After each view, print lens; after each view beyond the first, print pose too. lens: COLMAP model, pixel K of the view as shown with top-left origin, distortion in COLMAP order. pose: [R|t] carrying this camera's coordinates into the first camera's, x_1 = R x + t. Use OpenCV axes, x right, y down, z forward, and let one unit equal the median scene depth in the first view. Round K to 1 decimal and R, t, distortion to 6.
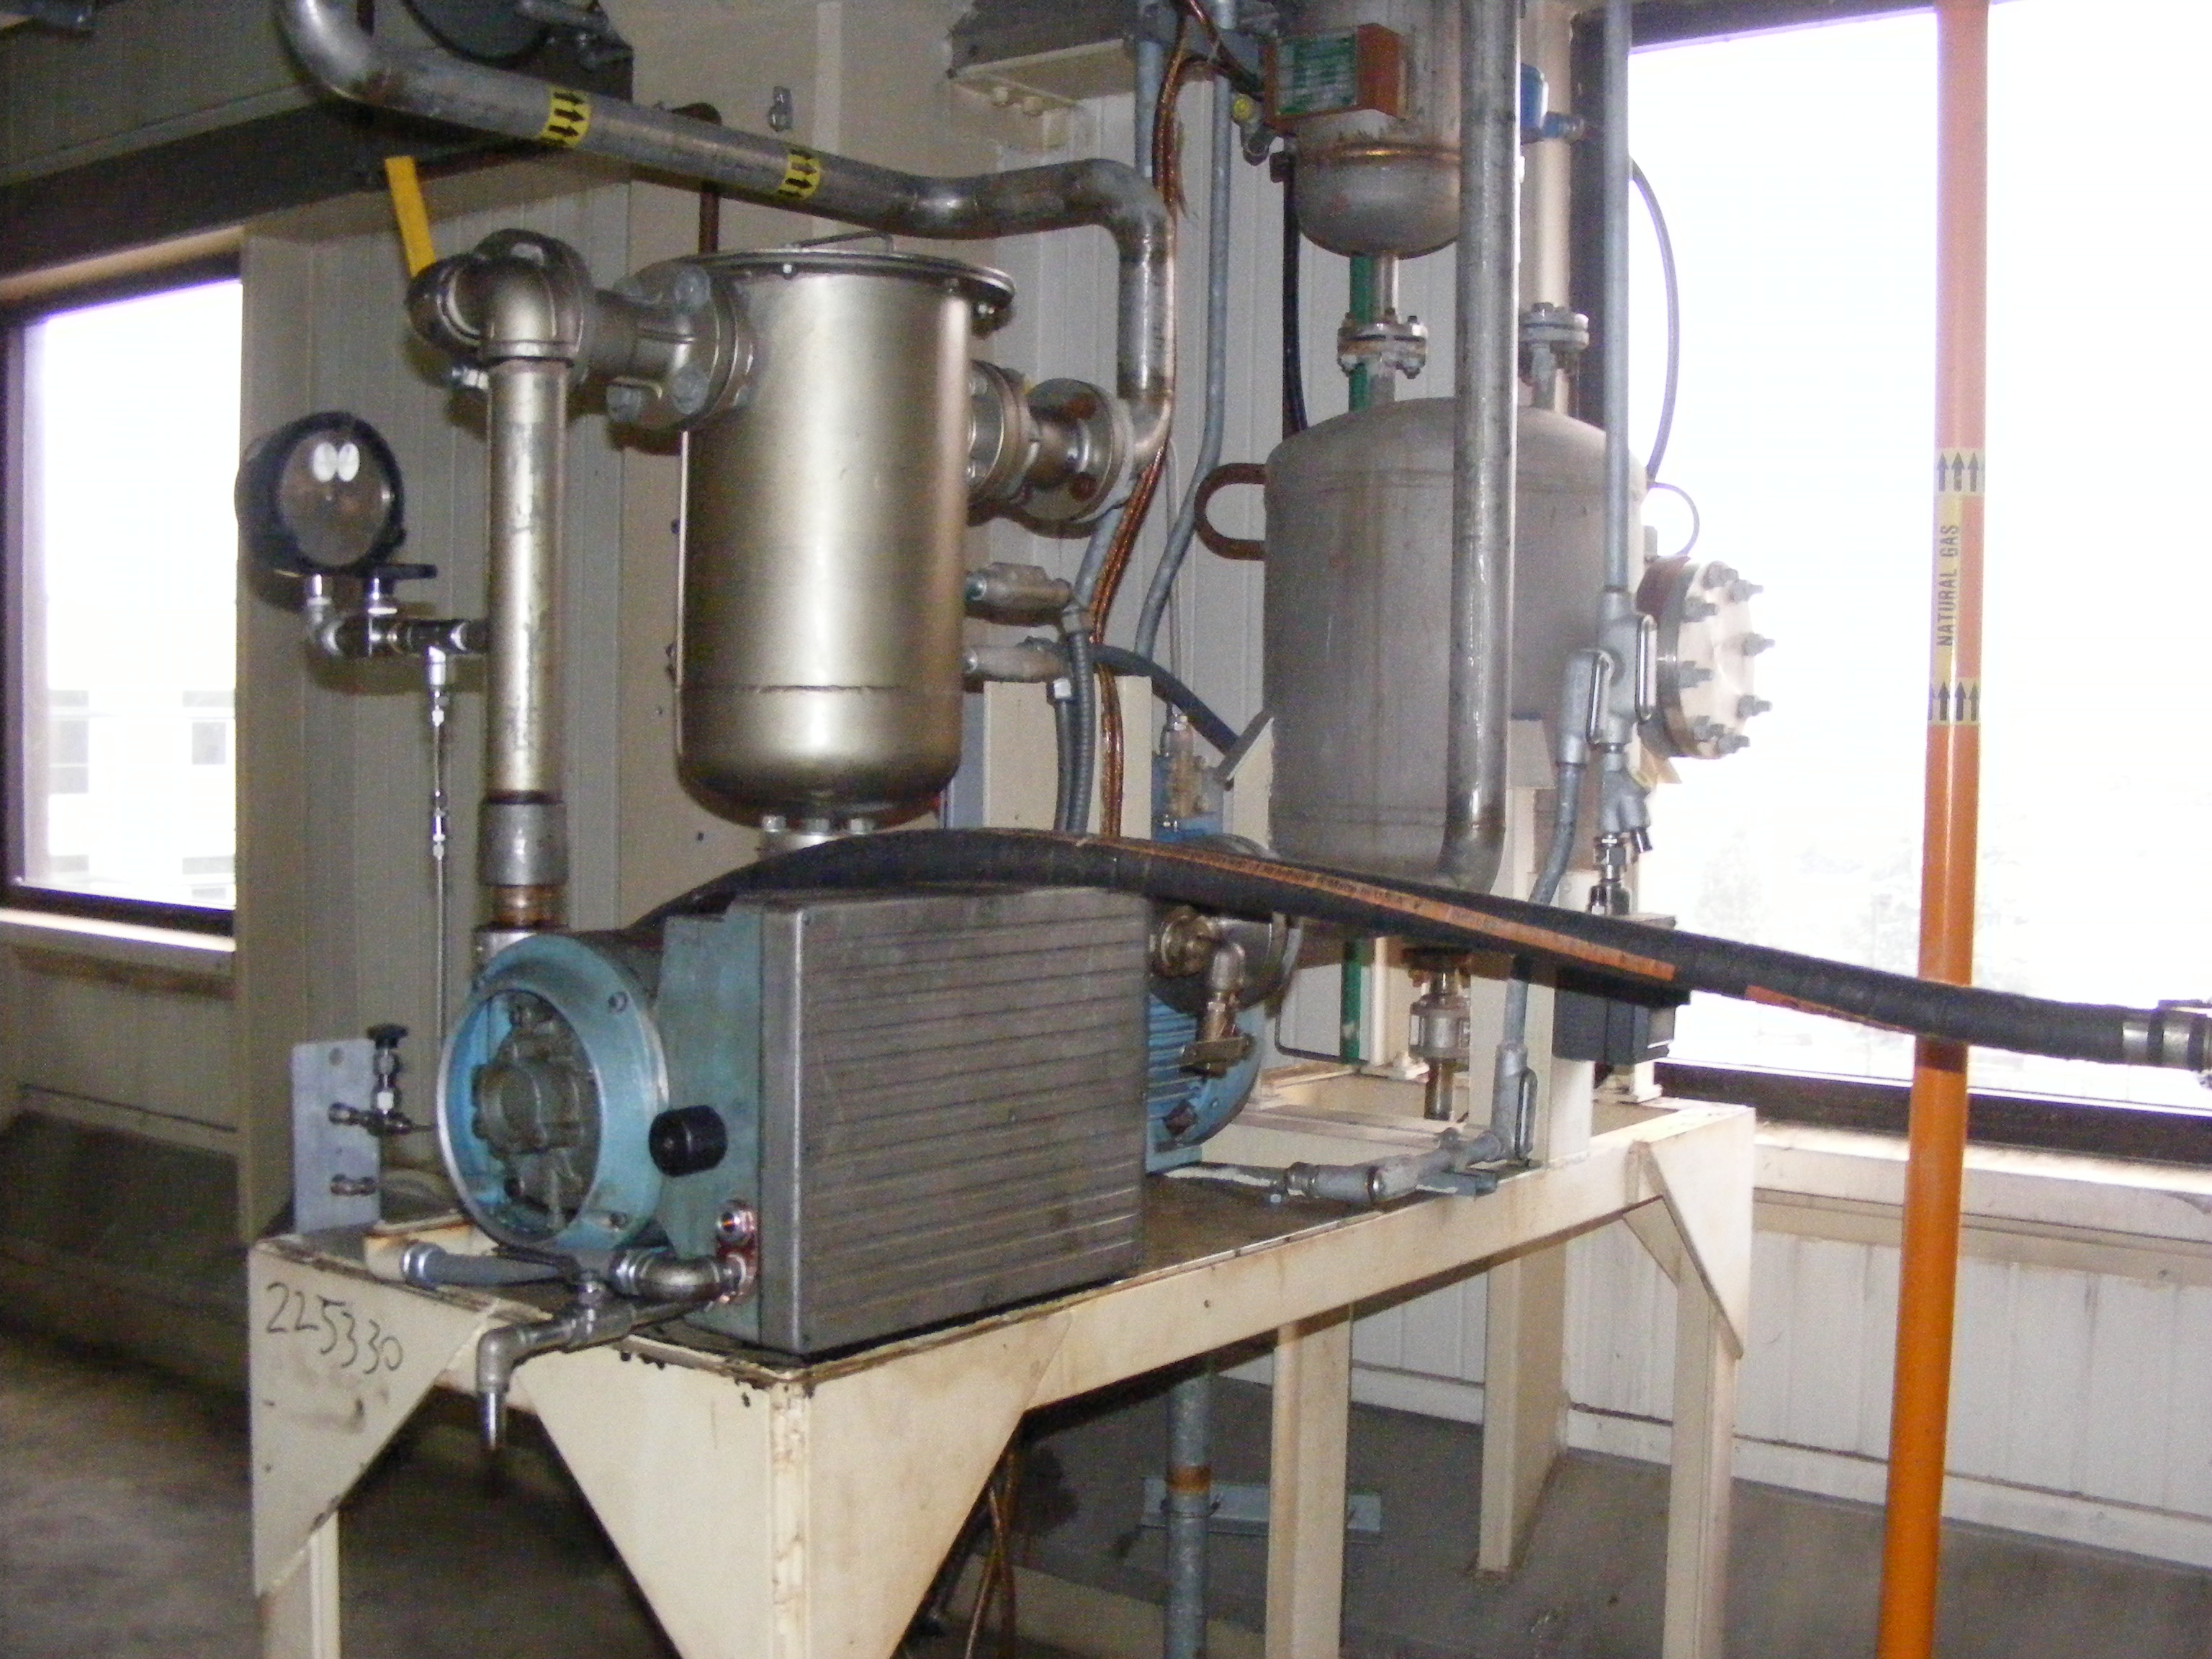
lens RADIAL K [[2441.5, 0, 1106.0], [0, 2441.5, 862.8], [0, 0, 1]] dist [-0.231146, 0.192052]
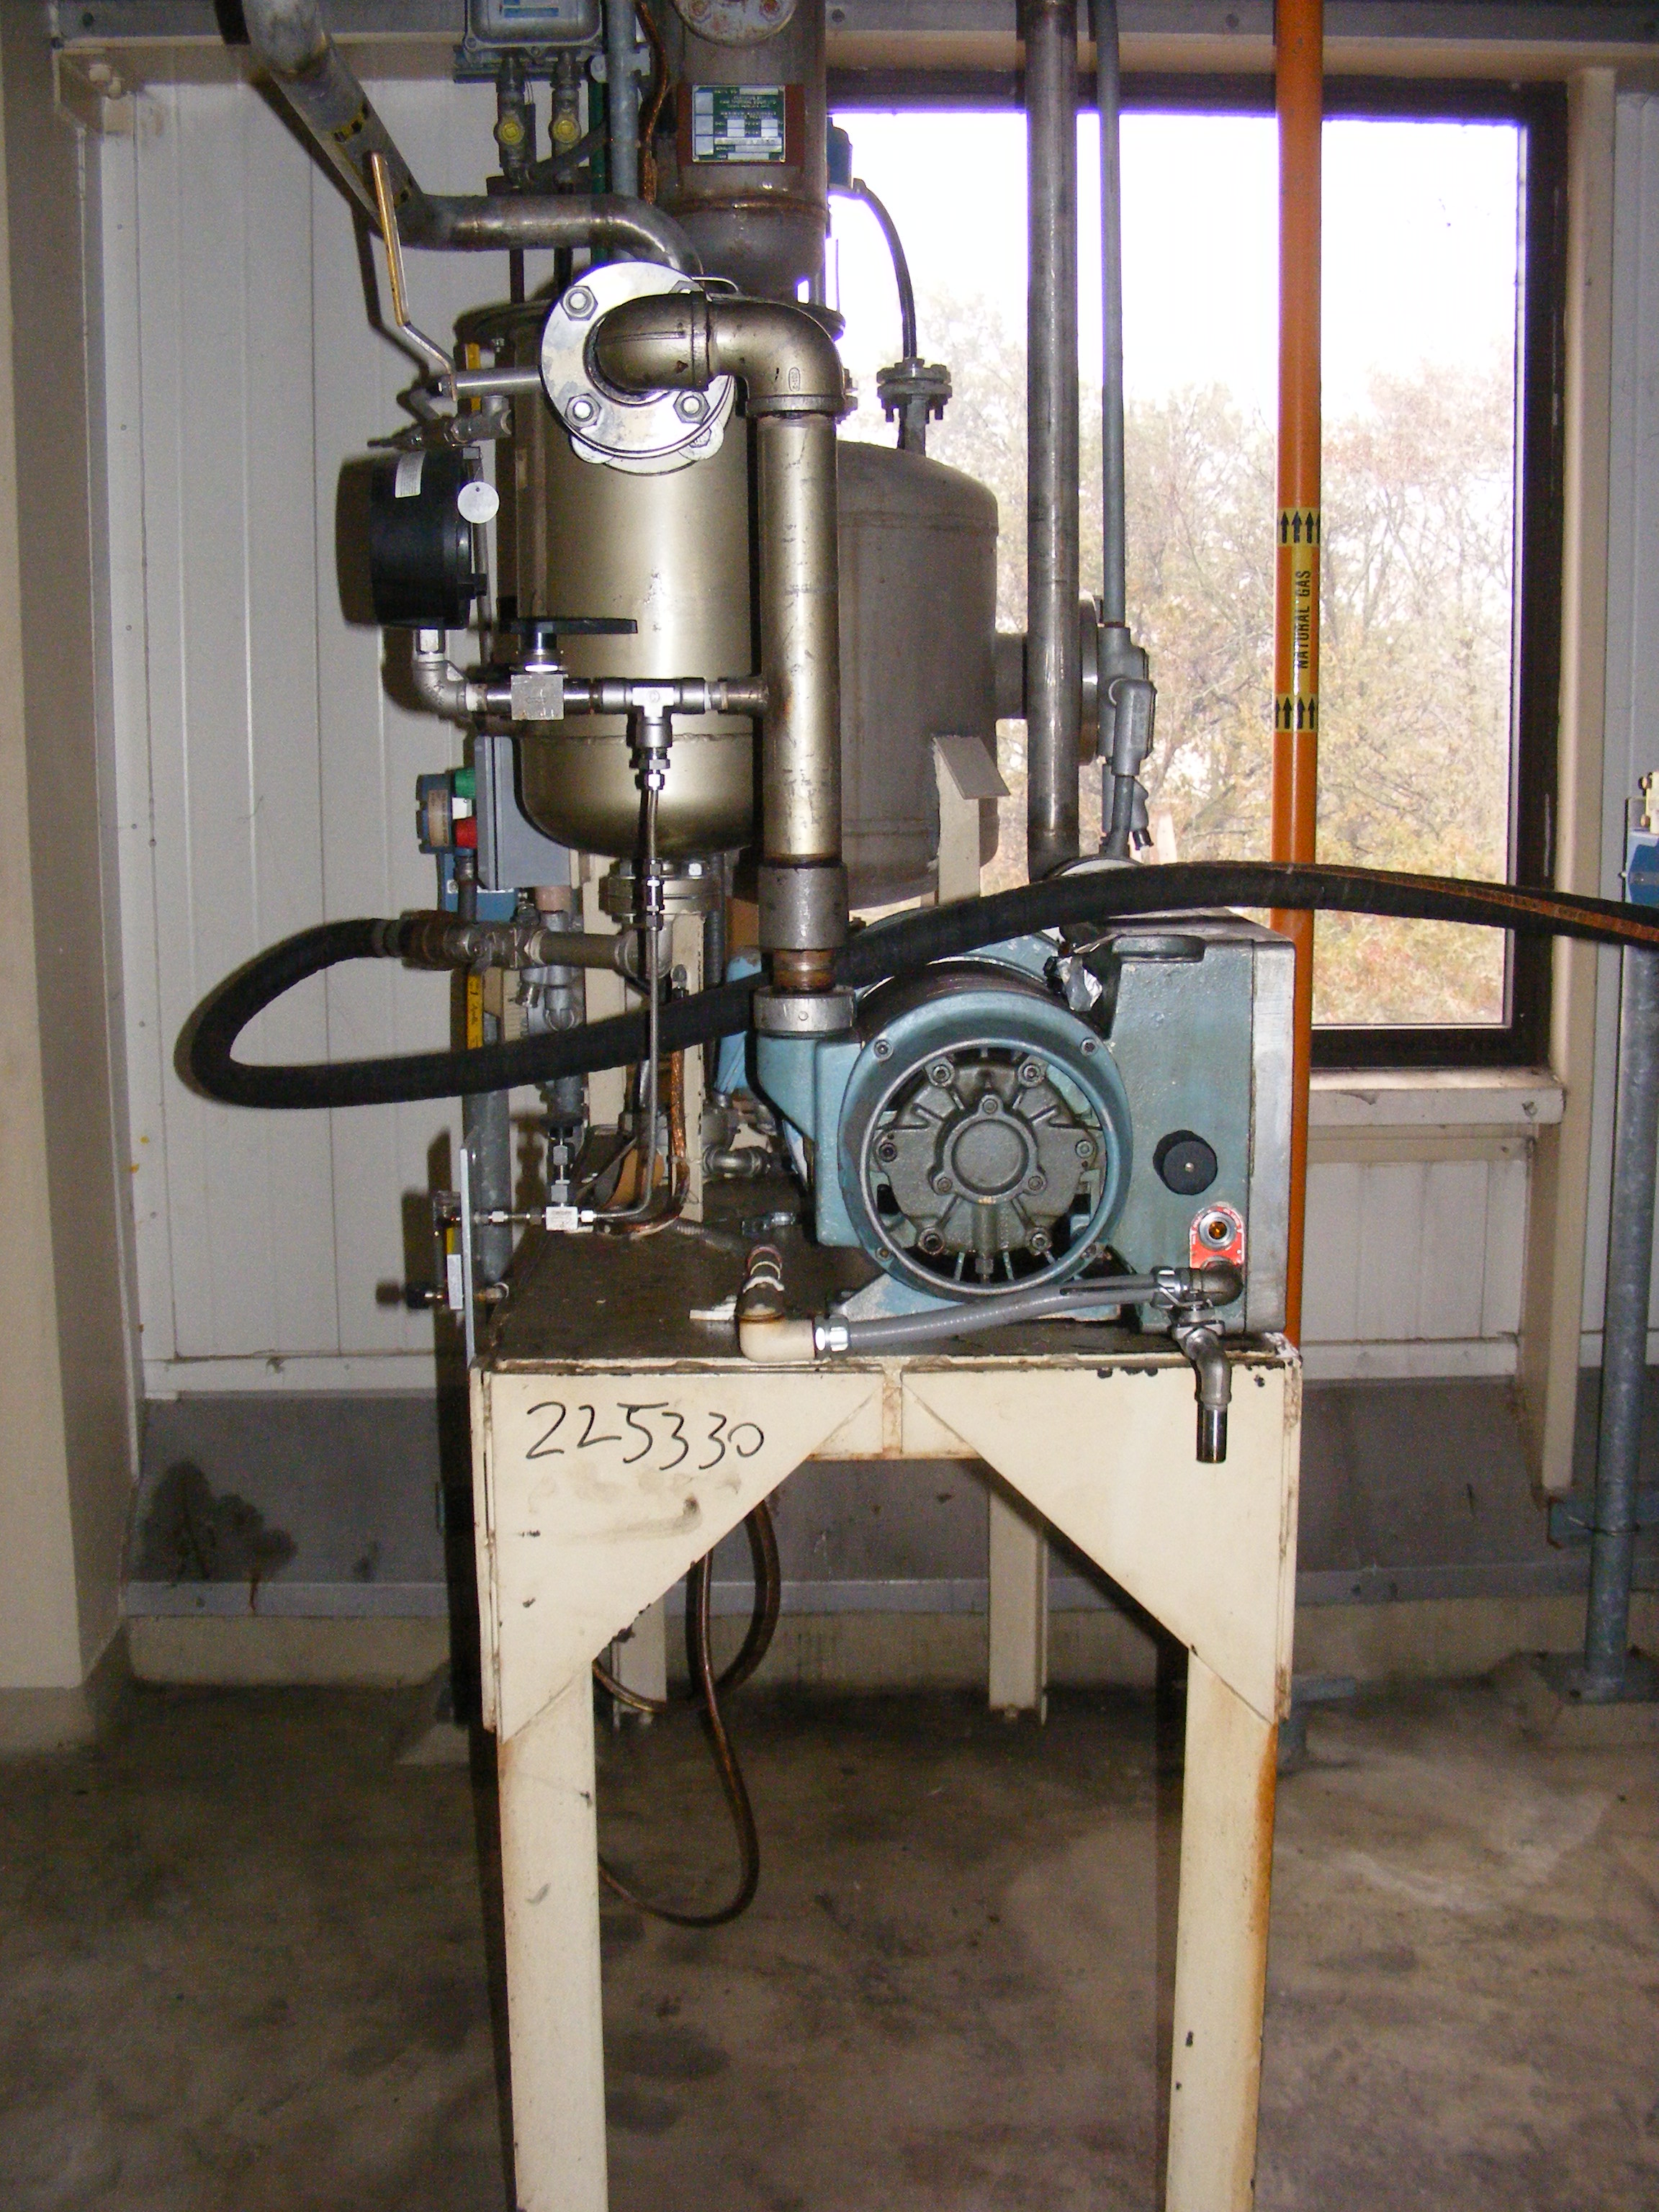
lens RADIAL K [[2441.5, 0, 829.5], [0, 2441.5, 1106.0], [0, 0, 1]] dist [-0.231146, 0.192052]
pose [[0.784689, -0.123279, 0.607507, -0.811946], [0.053490, 0.989836, 0.131772, -0.056083], [-0.617577, -0.070905, 0.783308, 0.191384]]
